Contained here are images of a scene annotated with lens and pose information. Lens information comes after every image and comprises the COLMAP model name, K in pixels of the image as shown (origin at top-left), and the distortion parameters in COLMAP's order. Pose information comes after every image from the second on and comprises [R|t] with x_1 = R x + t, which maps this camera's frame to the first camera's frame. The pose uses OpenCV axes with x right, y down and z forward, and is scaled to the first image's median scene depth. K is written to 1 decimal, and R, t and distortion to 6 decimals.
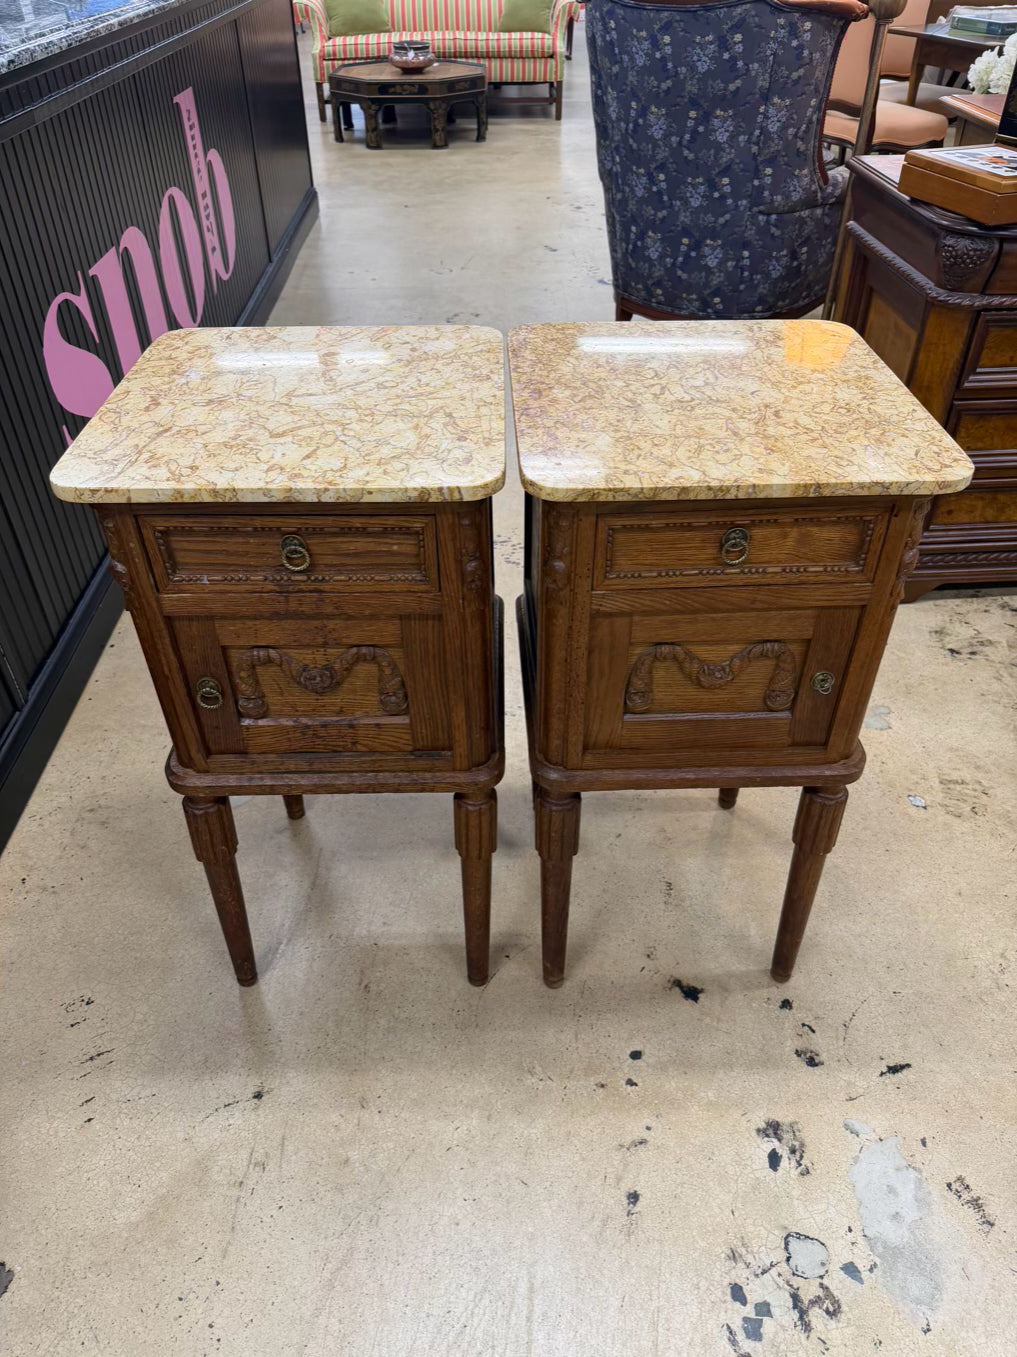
lens RADIAL K [[978.2, 0, 507.5], [0, 978.2, 670.5], [0, 0, 1]] dist [0.004017, -0.011840]
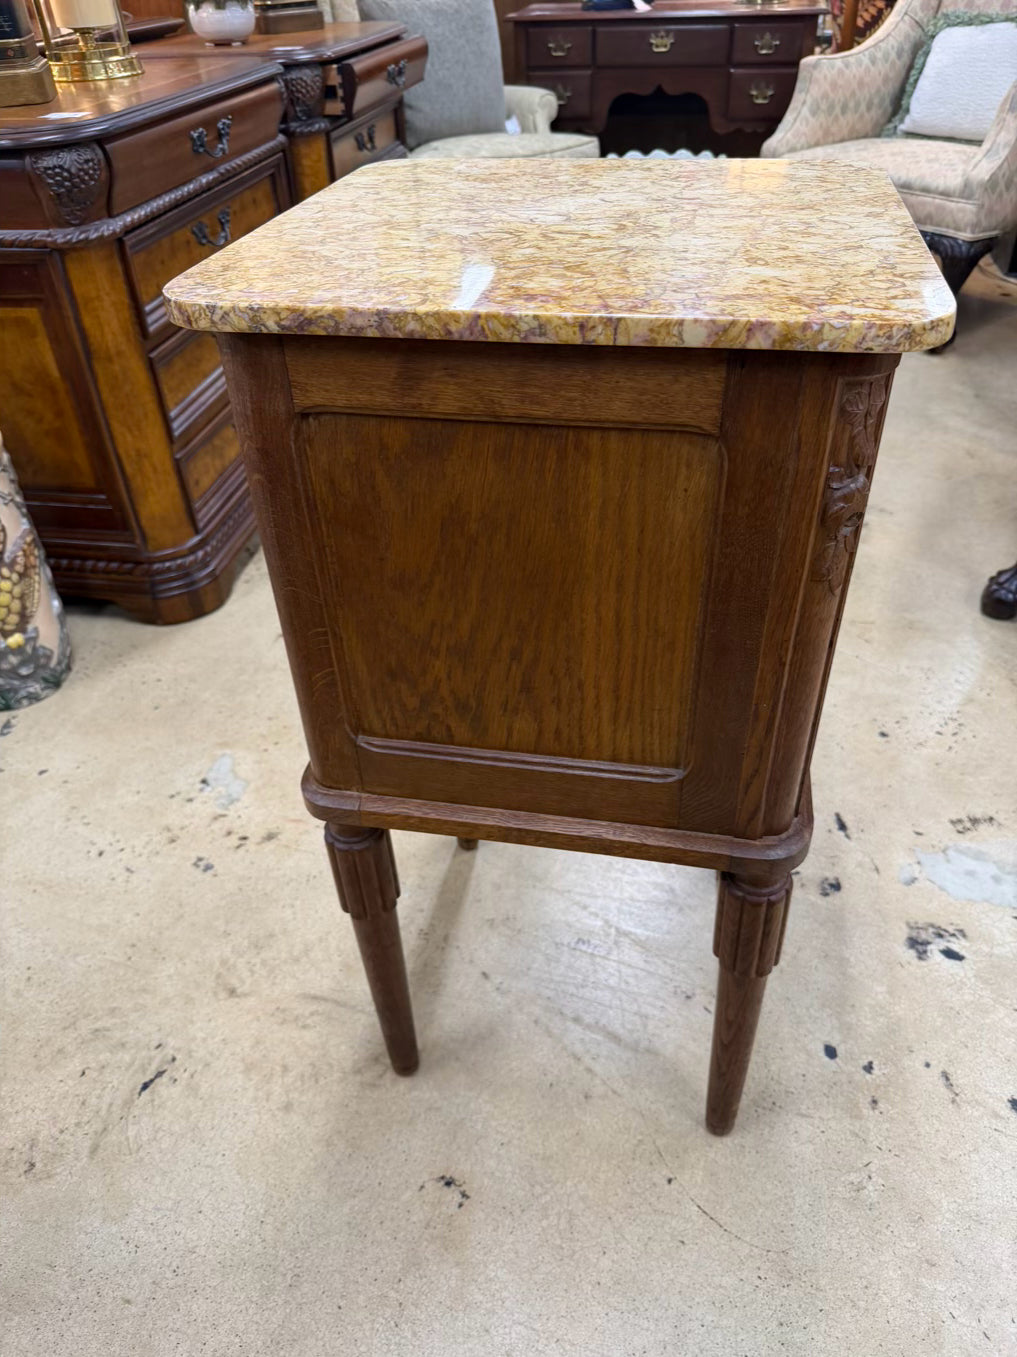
lens RADIAL K [[986.6, 0, 505.5], [0, 986.6, 673.4], [0, 0, 1]] dist [-0.007736, -0.005183]
pose [[0.234038, -0.594134, 0.769566, -0.383318], [0.634915, 0.692851, 0.341819, -0.274679], [-0.736280, 0.408611, 0.539378, 0.674376]]
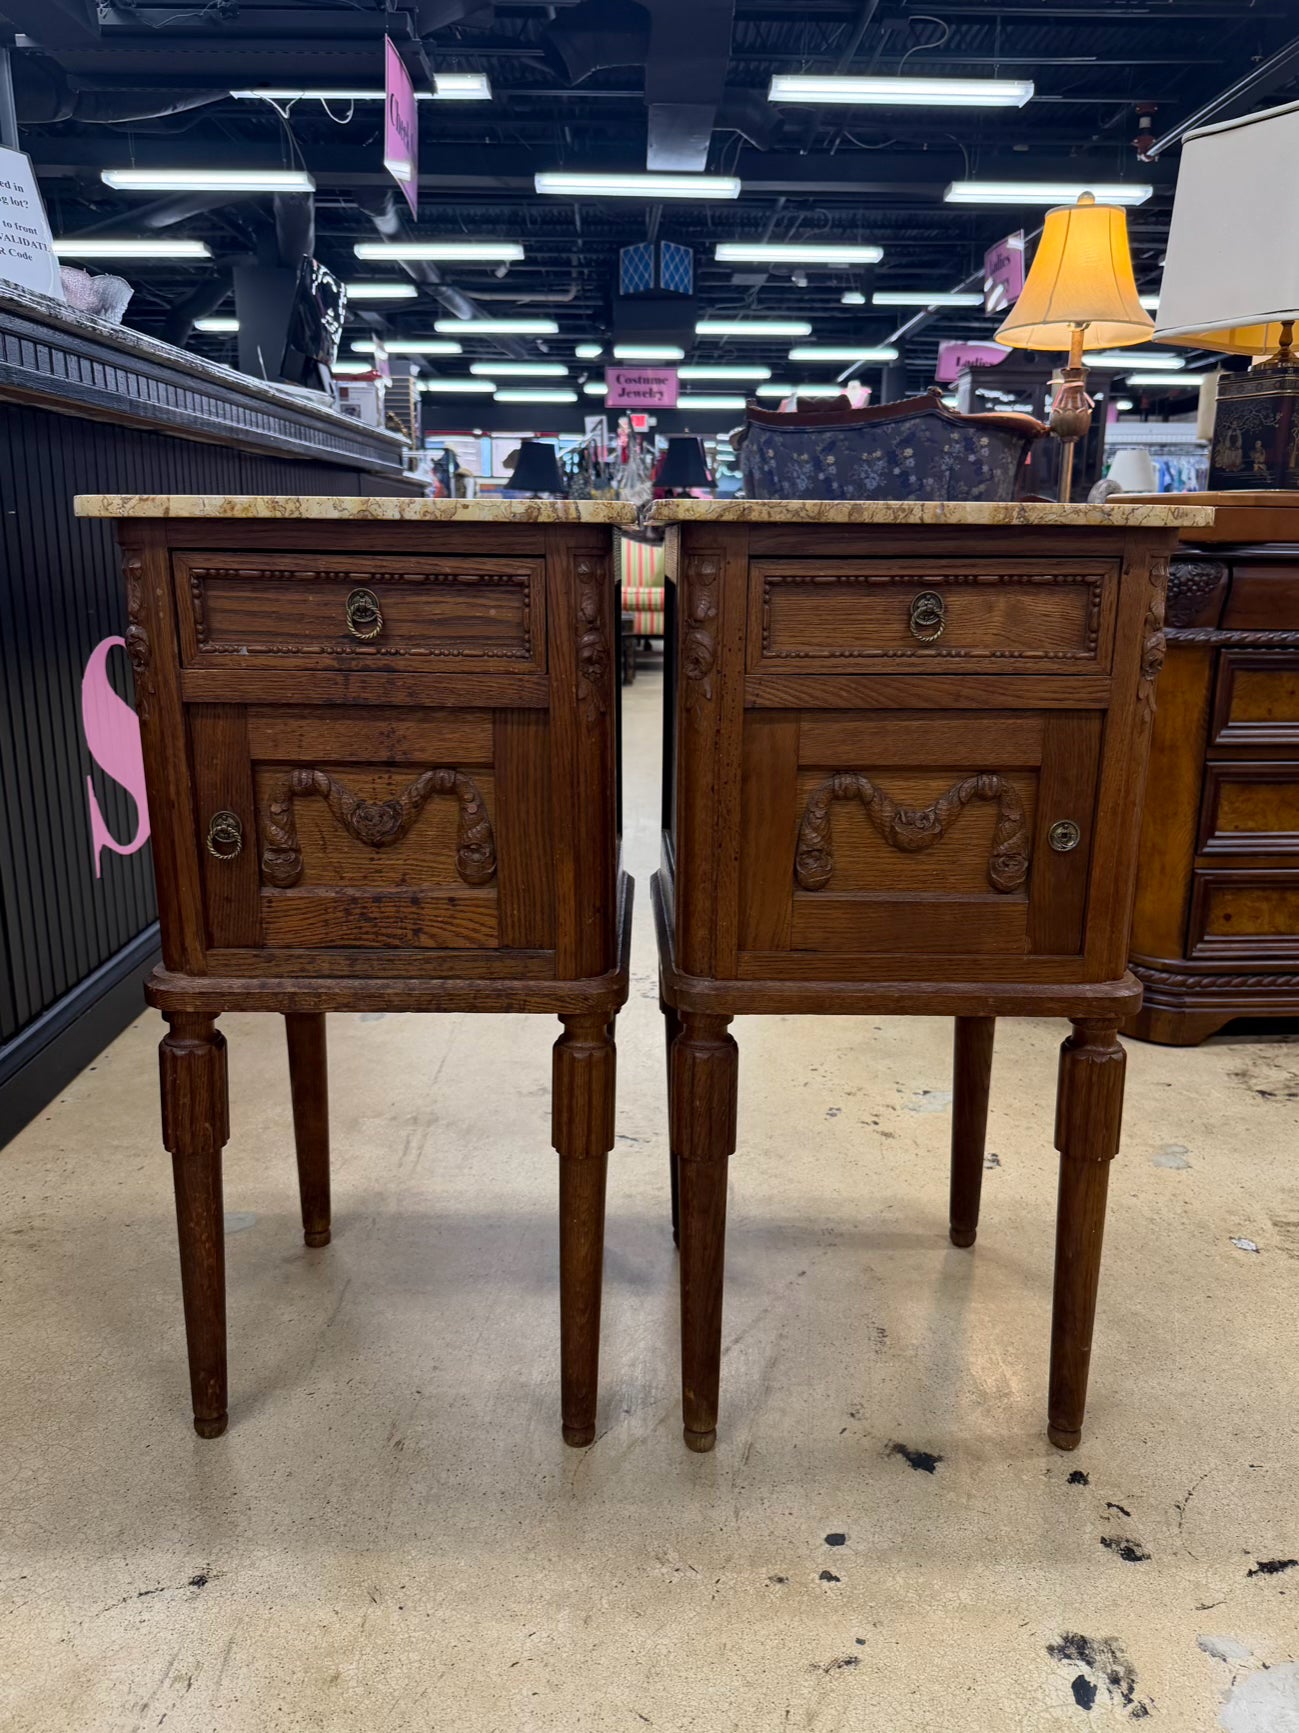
lens RADIAL K [[1301.3, 0, 647.0], [0, 1301.3, 856.3], [0, 0, 1]] dist [-0.001877, 0.002548]
pose [[0.999816, 0.017075, -0.008686, 0.016035], [-0.019143, 0.907603, -0.419393, 0.369525], [0.000722, 0.419482, 0.907763, 0.103719]]
